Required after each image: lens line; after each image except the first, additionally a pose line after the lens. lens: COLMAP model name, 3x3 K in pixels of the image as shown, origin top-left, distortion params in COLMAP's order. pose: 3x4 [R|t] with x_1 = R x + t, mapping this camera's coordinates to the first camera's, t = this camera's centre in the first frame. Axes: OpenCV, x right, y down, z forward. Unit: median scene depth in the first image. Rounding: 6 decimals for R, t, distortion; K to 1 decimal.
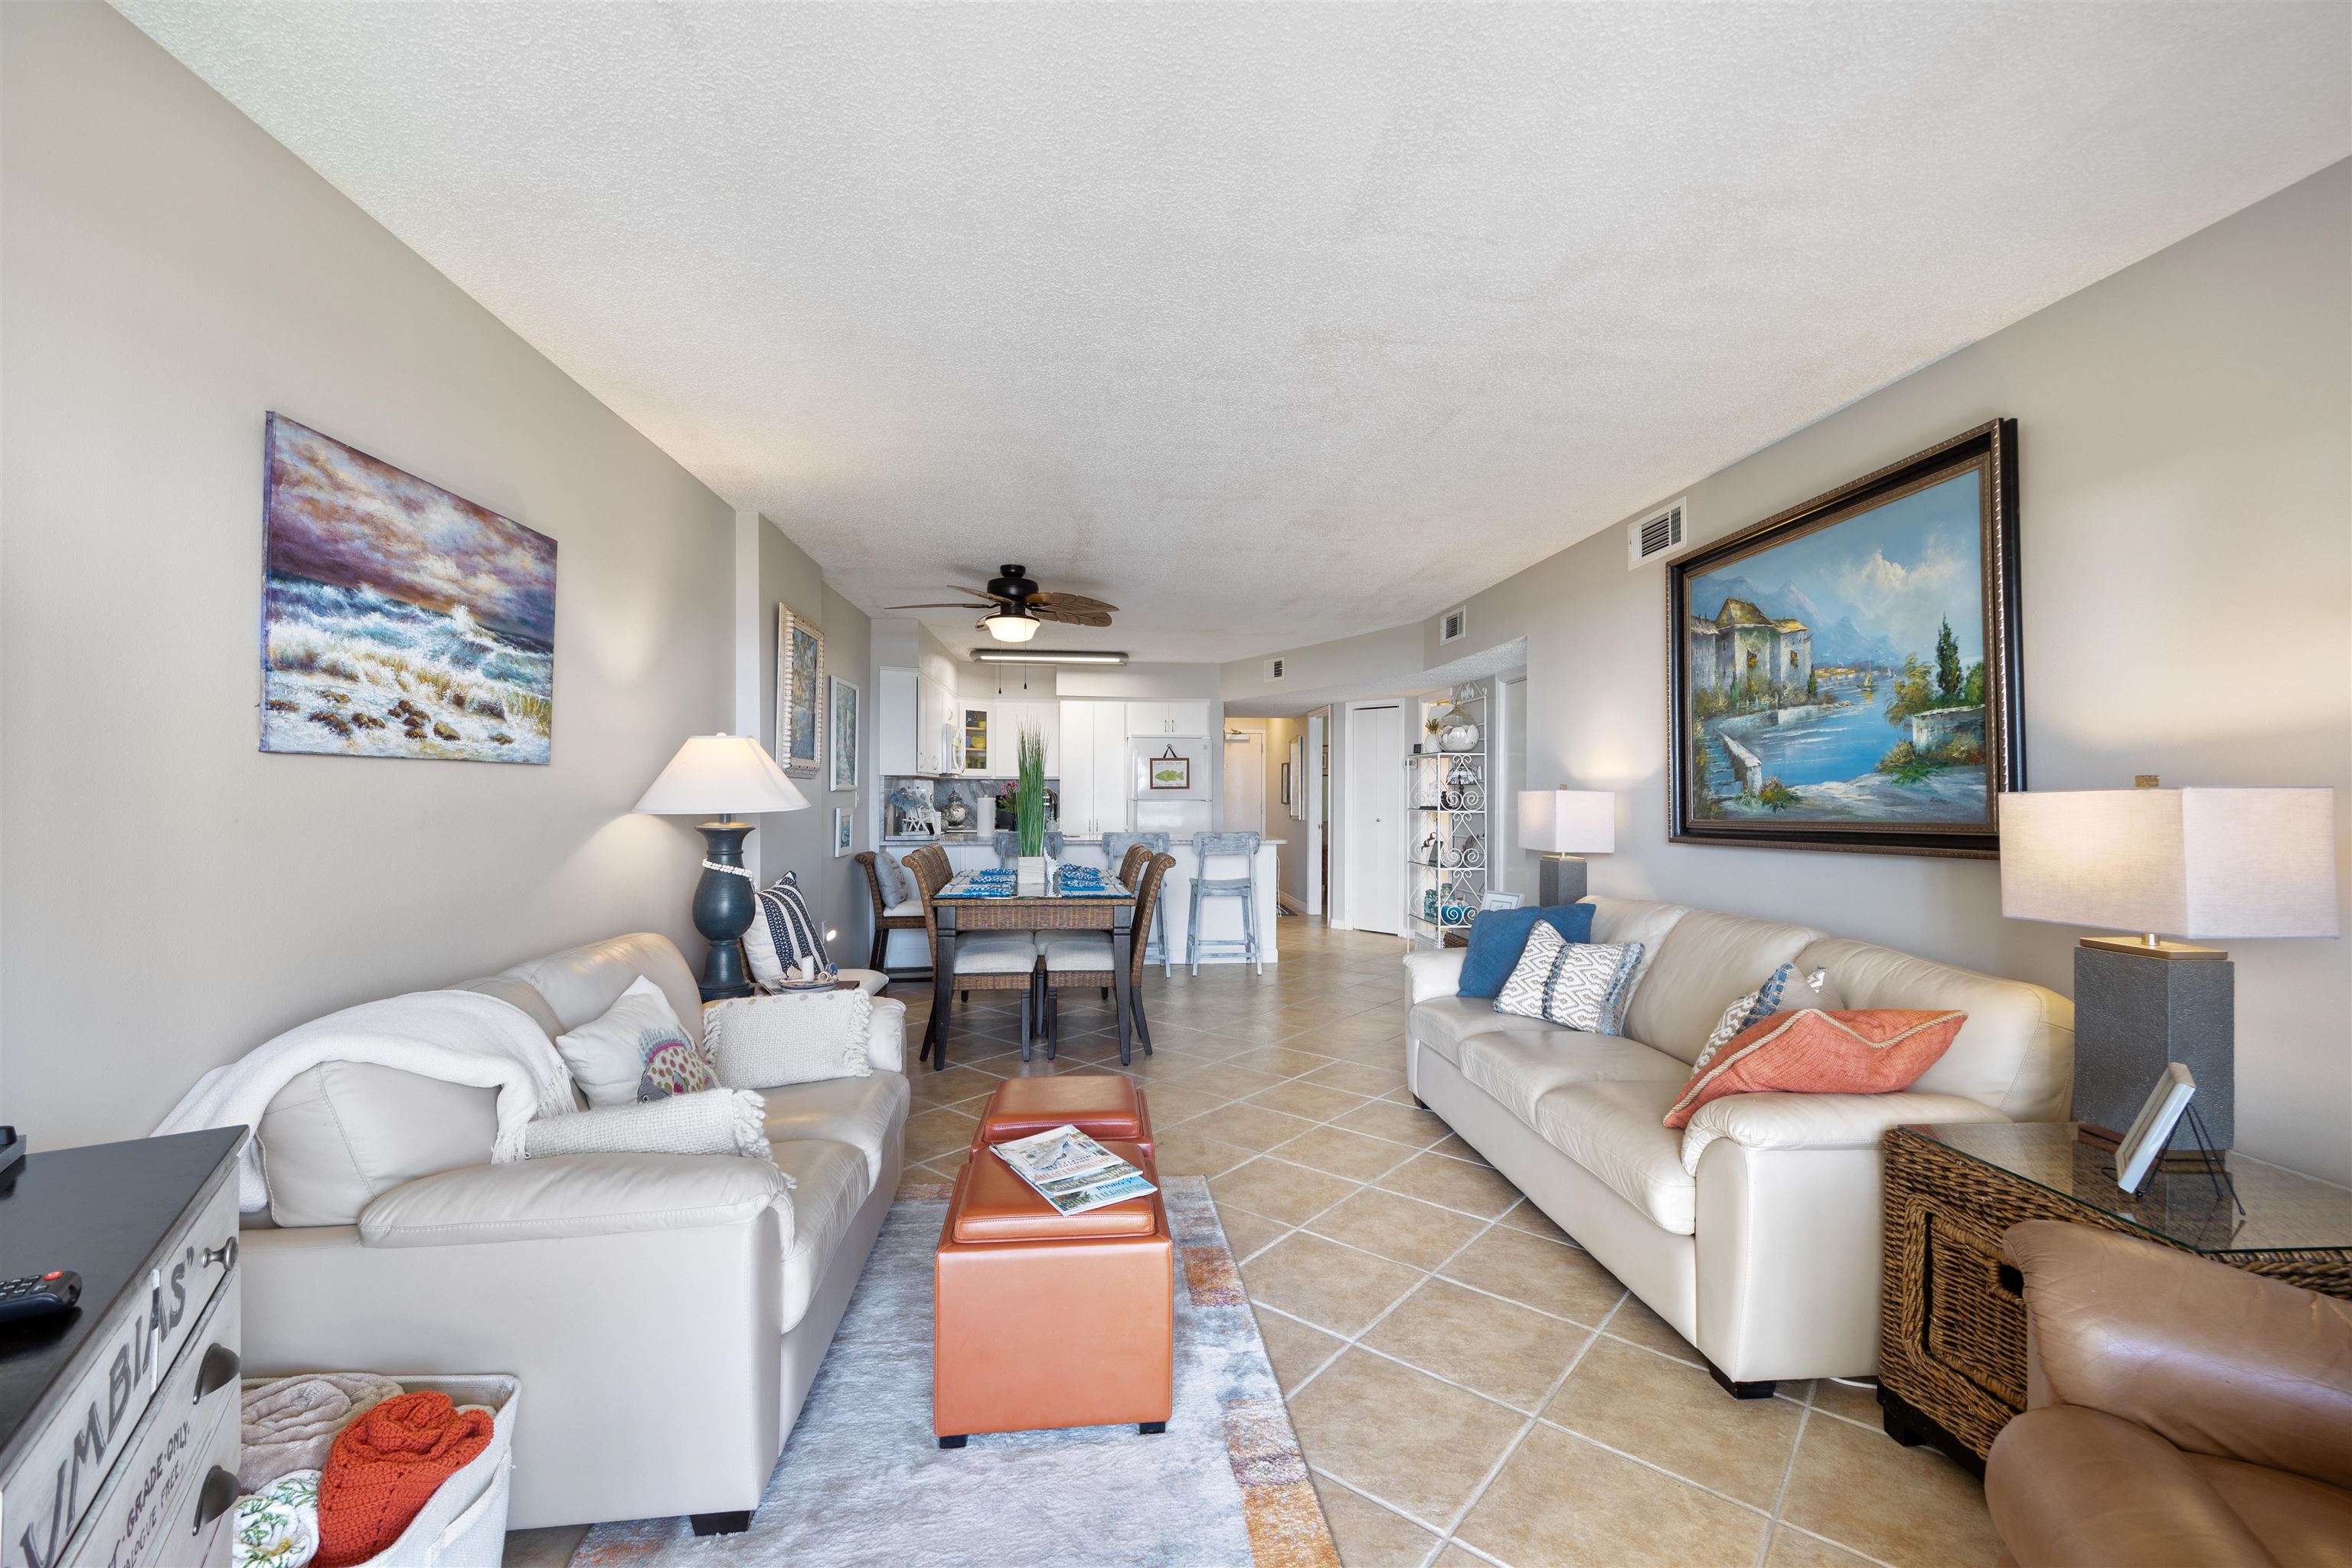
lens RADIAL K [[975.1, 0, 1195.9], [0, 975.1, 781.2], [0, 0, 1]] dist [0.008543, 0.000430]
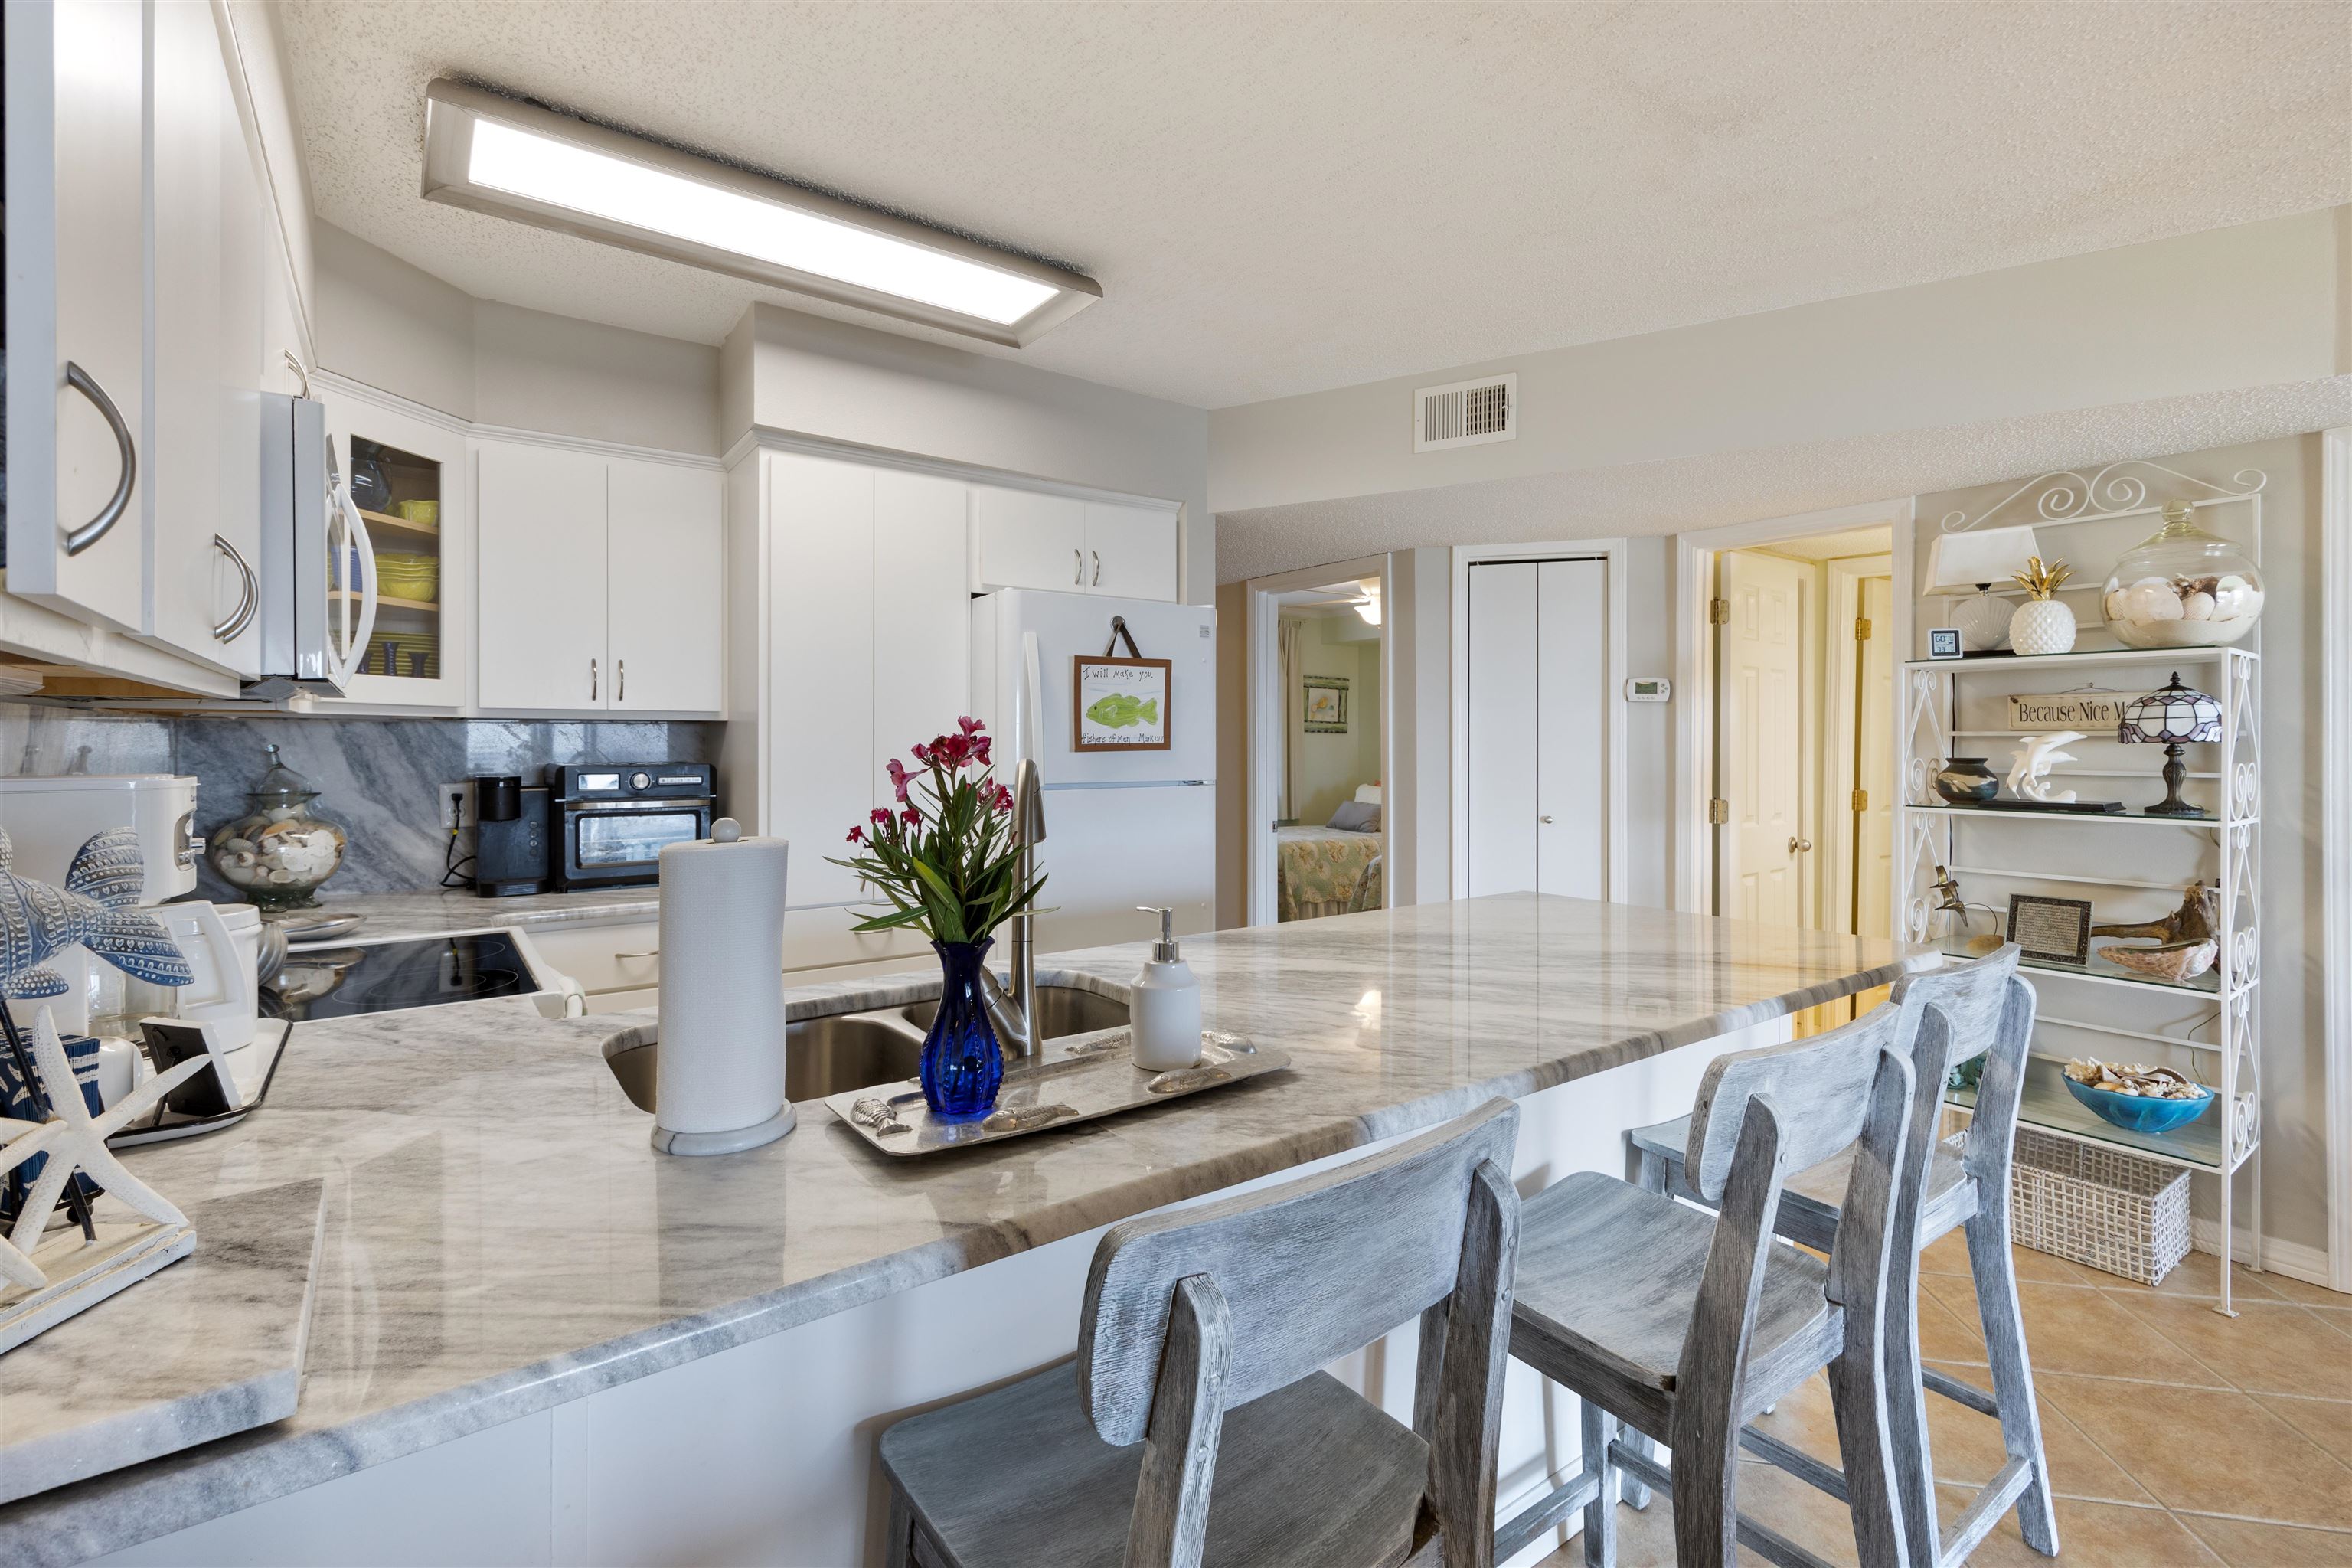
lens RADIAL K [[1041.9, 0, 1195.3], [0, 1041.9, 734.3], [0, 0, 1]] dist [0.009980, -0.002486]
pose [[0.870834, -0.004655, 0.491555, -0.604909], [0.000145, 0.999958, 0.009213, -0.002614], [-0.491577, -0.007951, 0.870798, 2.239281]]
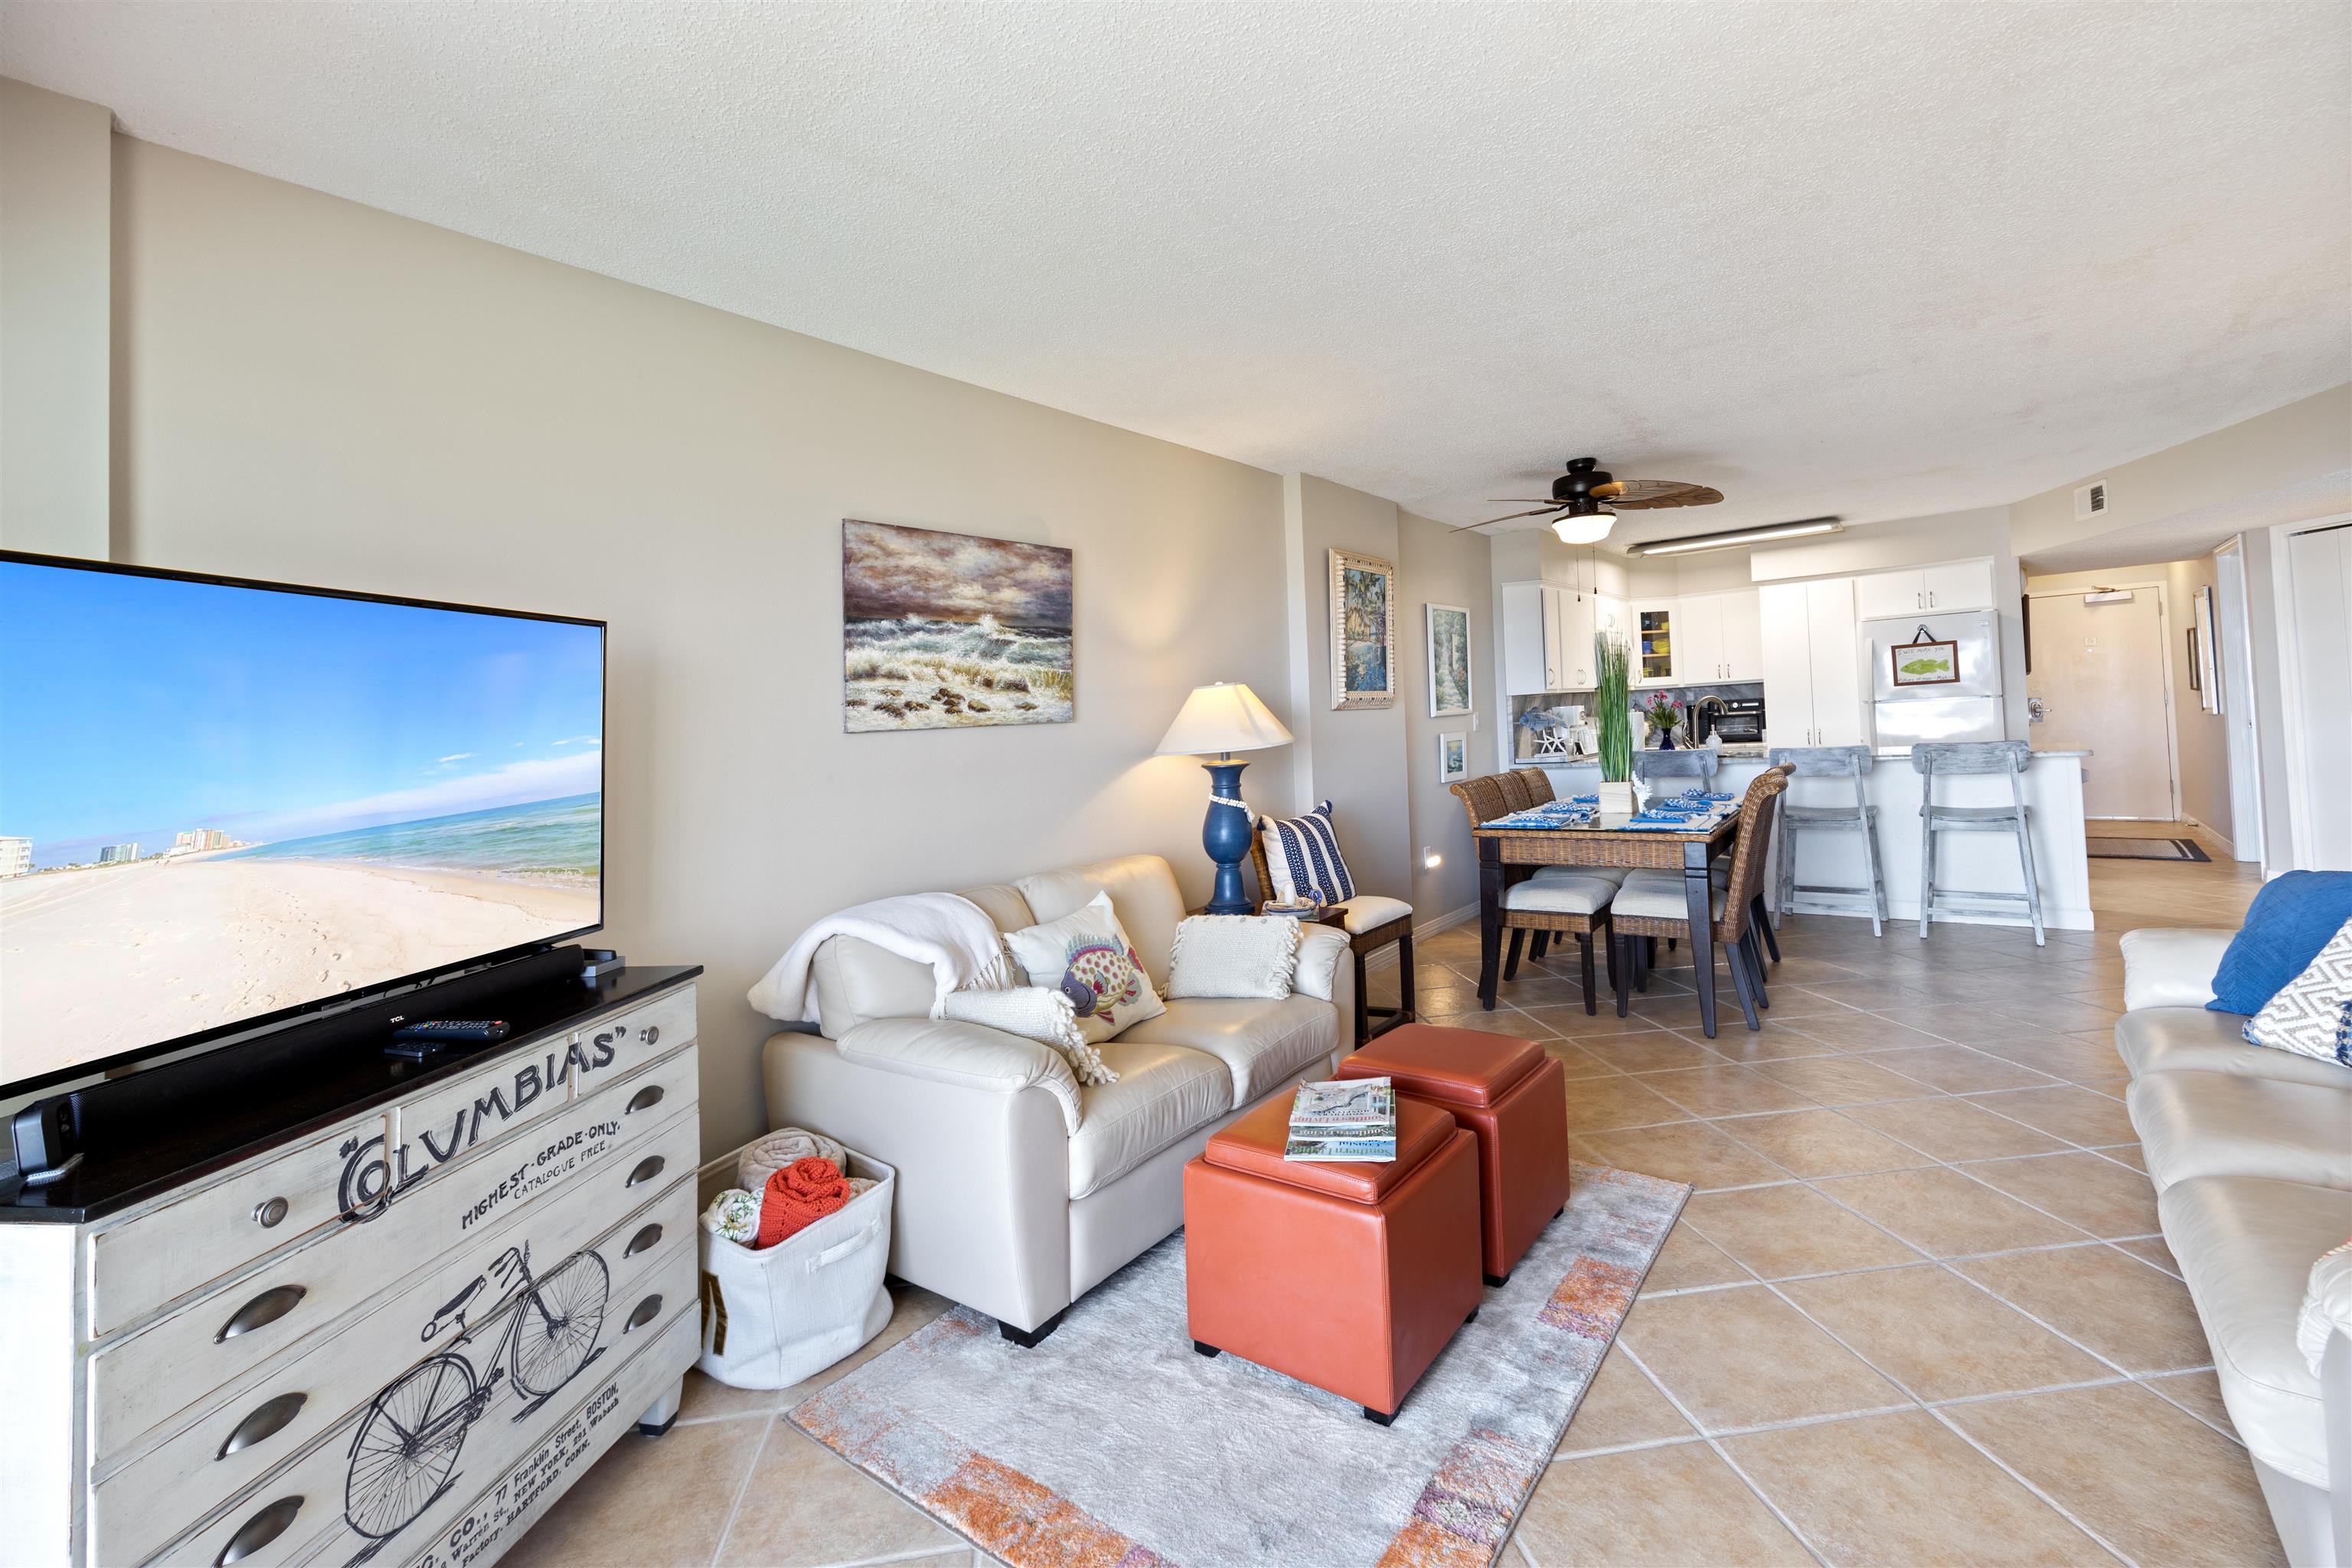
lens RADIAL K [[1041.9, 0, 1208.4], [0, 1041.9, 654.6], [0, 0, 1]] dist [0.009980, -0.002486]
pose [[0.723934, -0.091676, -0.683751, 0.416360], [0.067828, 0.995787, -0.061698, -0.008121], [0.686527, -0.001712, 0.727102, 0.117672]]
